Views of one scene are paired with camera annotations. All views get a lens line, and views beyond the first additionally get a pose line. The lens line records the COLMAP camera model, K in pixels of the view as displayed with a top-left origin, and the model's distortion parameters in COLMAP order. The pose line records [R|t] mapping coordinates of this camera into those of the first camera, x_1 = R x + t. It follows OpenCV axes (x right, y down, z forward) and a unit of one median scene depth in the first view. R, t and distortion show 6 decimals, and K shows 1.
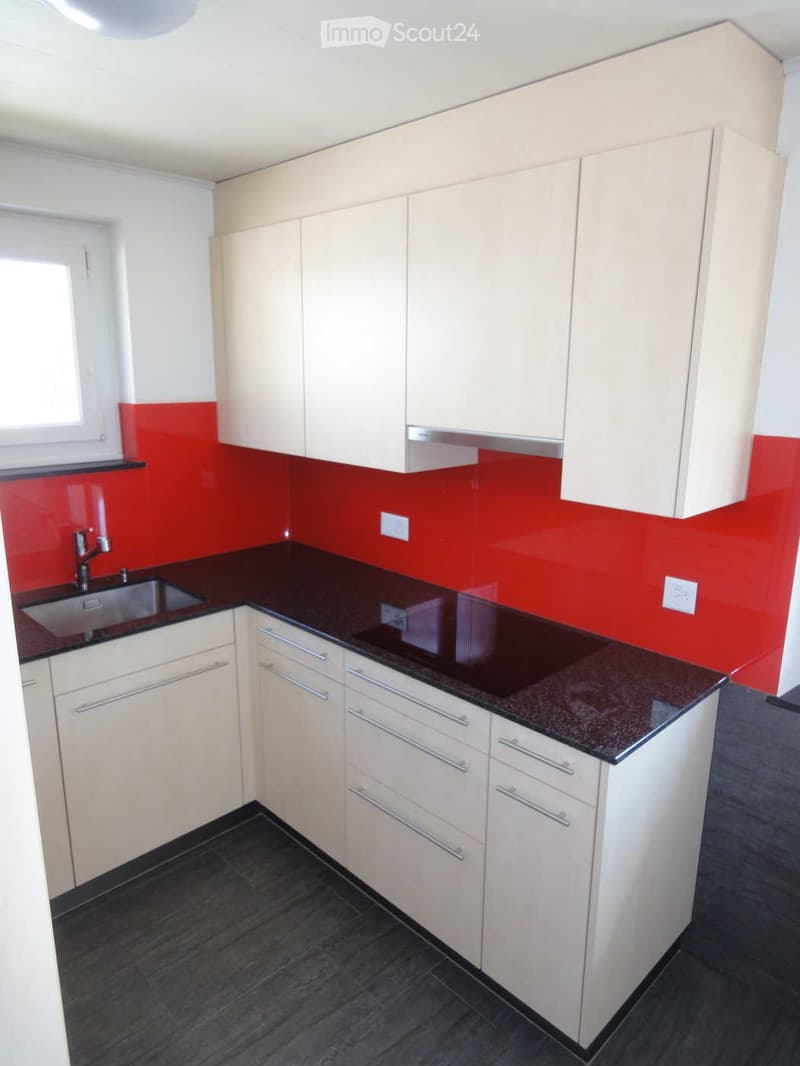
lens RADIAL K [[711.2, 0, 400.0], [0, 711.2, 533.0], [0, 0, 1]] dist [0.003908, 0.001093]
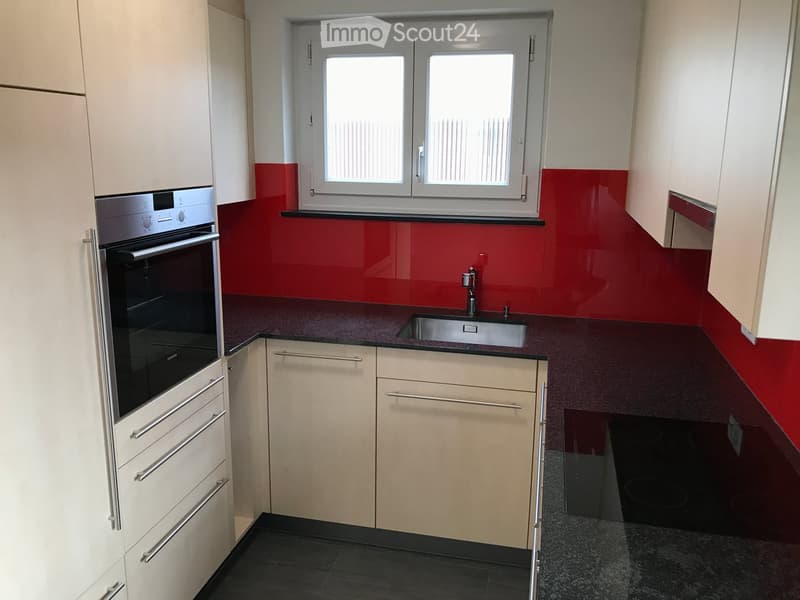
lens RADIAL K [[655.3, 0, 400.0], [0, 655.3, 300.0], [0, 0, 1]] dist [-0.000681, 0.001603]
pose [[0.526811, 0.184316, -0.829758, 0.425405], [-0.194118, 0.976496, 0.093666, -0.031013], [0.827520, 0.111726, 0.550208, 0.261535]]
